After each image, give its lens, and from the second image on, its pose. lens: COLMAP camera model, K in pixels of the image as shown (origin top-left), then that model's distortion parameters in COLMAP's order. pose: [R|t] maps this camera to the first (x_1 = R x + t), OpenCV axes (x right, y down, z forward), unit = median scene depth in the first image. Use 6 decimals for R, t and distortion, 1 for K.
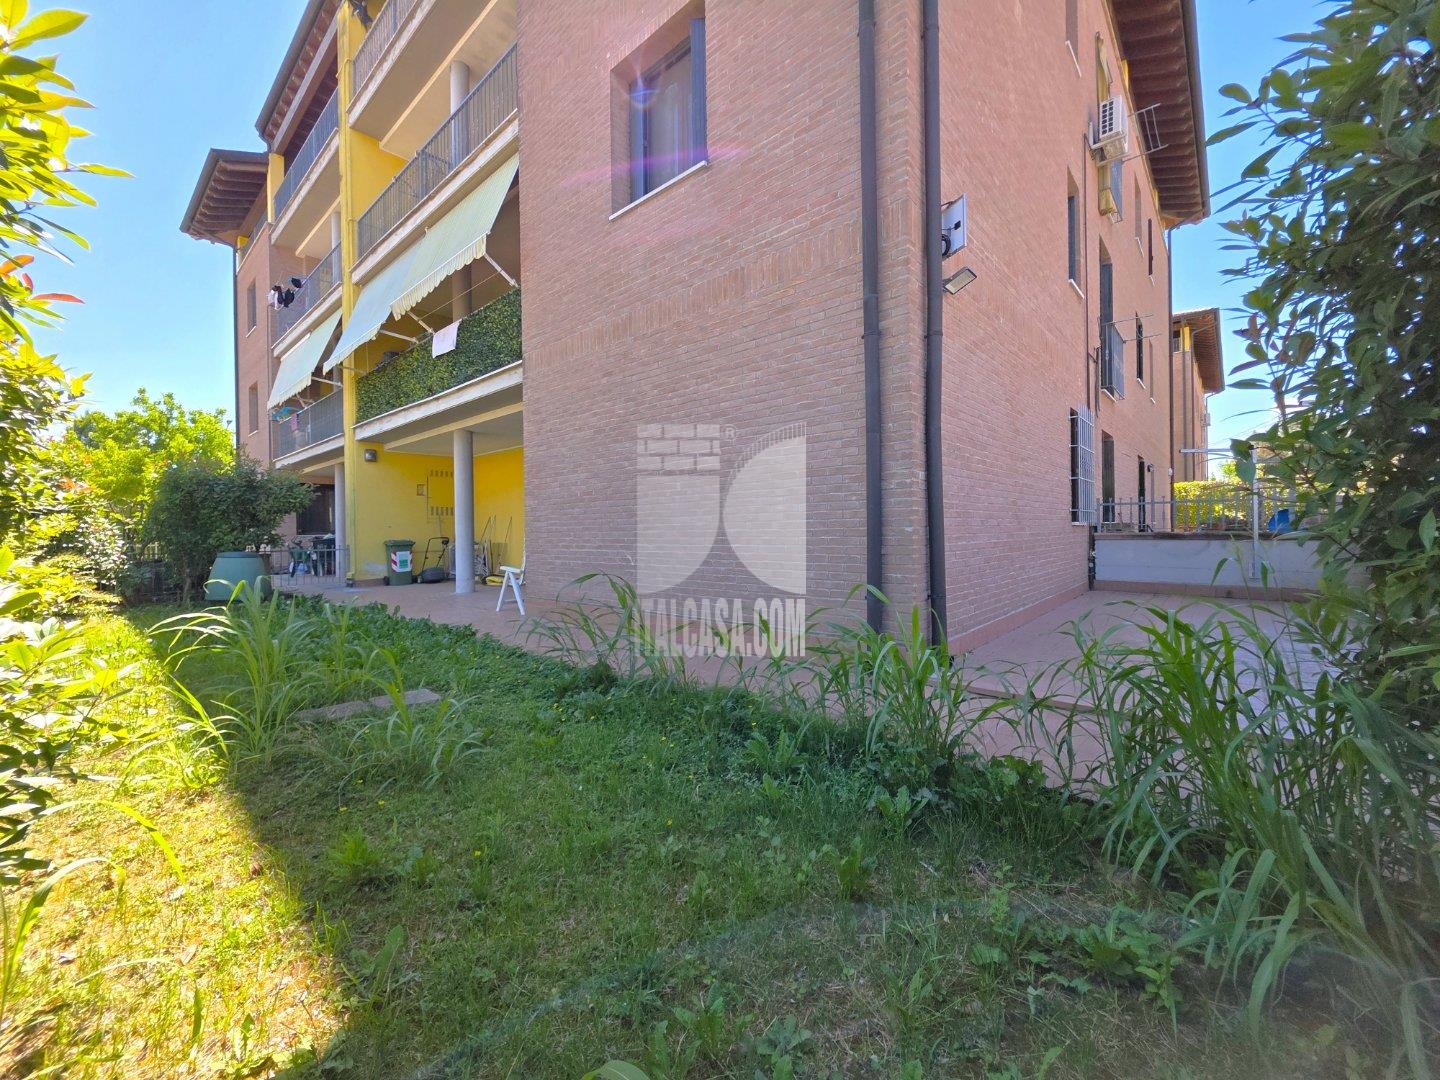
lens RADIAL K [[577.5, 0, 709.5], [0, 577.5, 525.5], [0, 0, 1]] dist [0.001246, 0.000021]
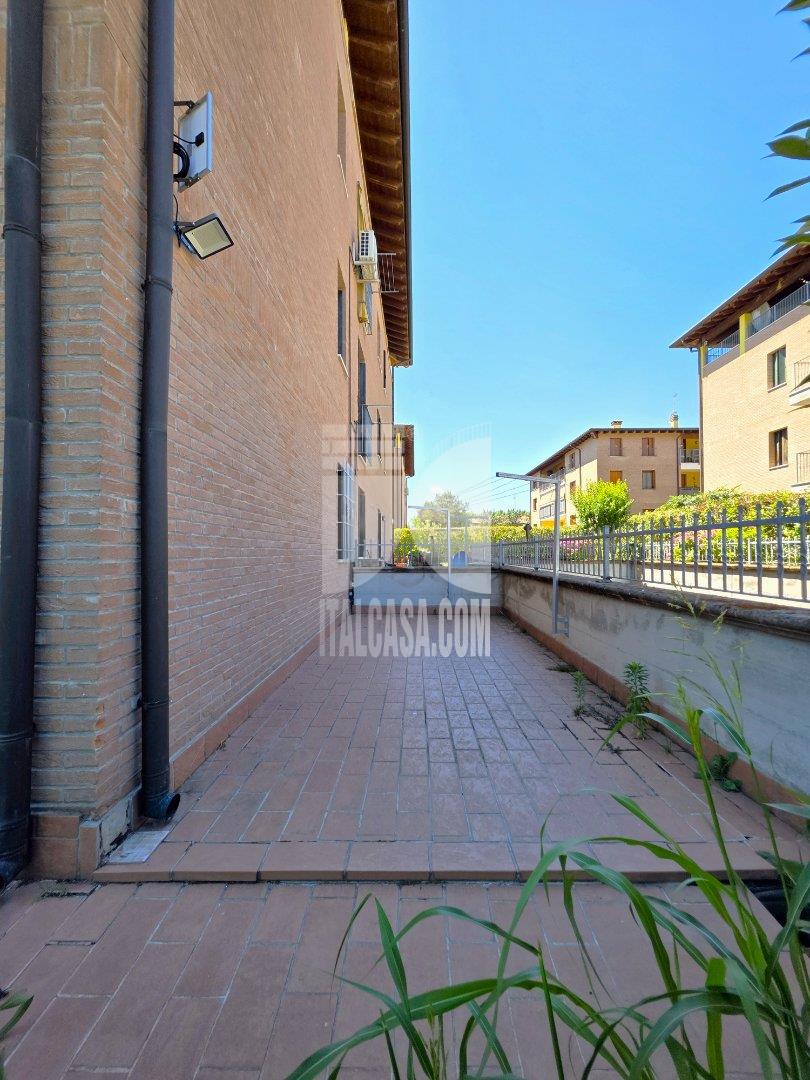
lens RADIAL K [[433.2, 0, 411.2], [0, 433.2, 544.7], [0, 0, 1]] dist [0.001246, 0.000021]
pose [[0.744576, 0.018730, 0.667275, 0.139466], [-0.007762, 0.999782, -0.019403, -0.019351], [-0.667493, 0.009267, 0.744559, 0.227356]]
